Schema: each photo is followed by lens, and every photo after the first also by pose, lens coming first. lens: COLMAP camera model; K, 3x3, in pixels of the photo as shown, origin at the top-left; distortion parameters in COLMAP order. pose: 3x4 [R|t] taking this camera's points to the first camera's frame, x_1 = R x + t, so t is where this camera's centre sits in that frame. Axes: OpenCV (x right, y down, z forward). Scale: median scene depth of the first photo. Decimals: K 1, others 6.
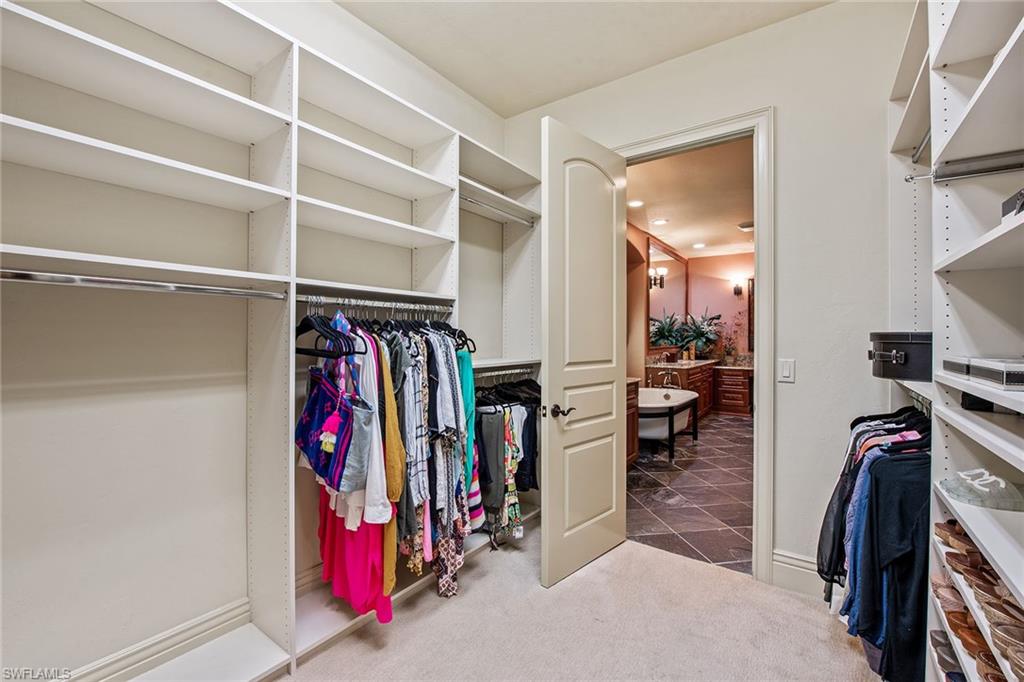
lens RADIAL K [[433.0, 0, 510.2], [0, 433.0, 335.8], [0, 0, 1]] dist [0.000262, -0.000033]
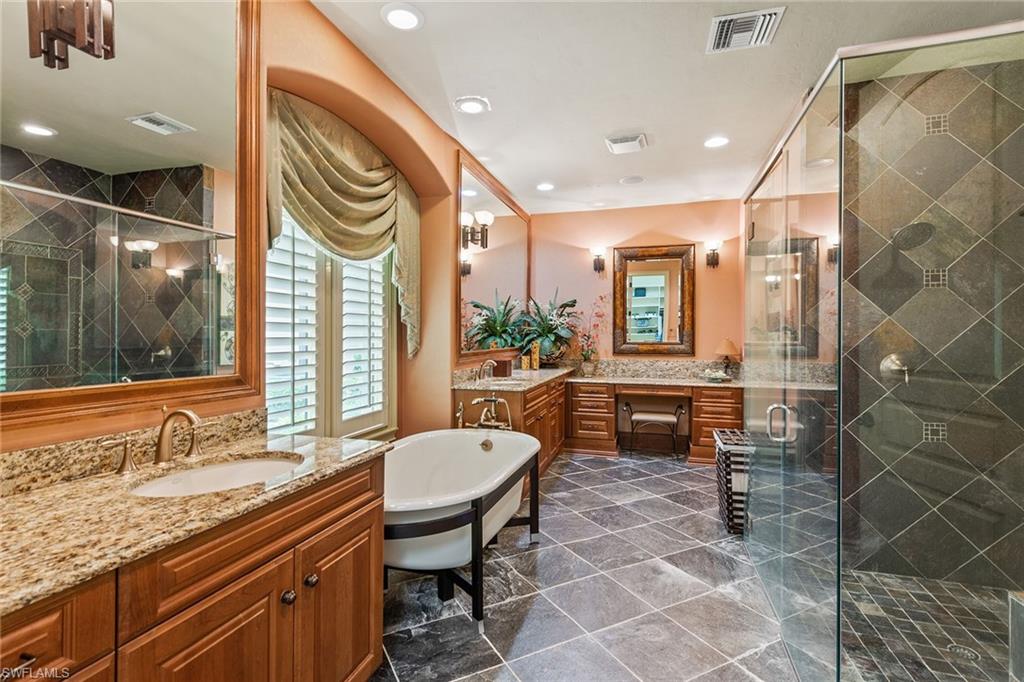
lens RADIAL K [[512.6, 0, 510.9], [0, 512.6, 337.5], [0, 0, 1]] dist [0.000742, 0.000047]
pose [[0.944523, -0.002295, 0.328437, 0.145432], [-0.000529, 0.999964, 0.008508, 0.002091], [-0.328445, -0.008210, 0.944488, 0.314619]]
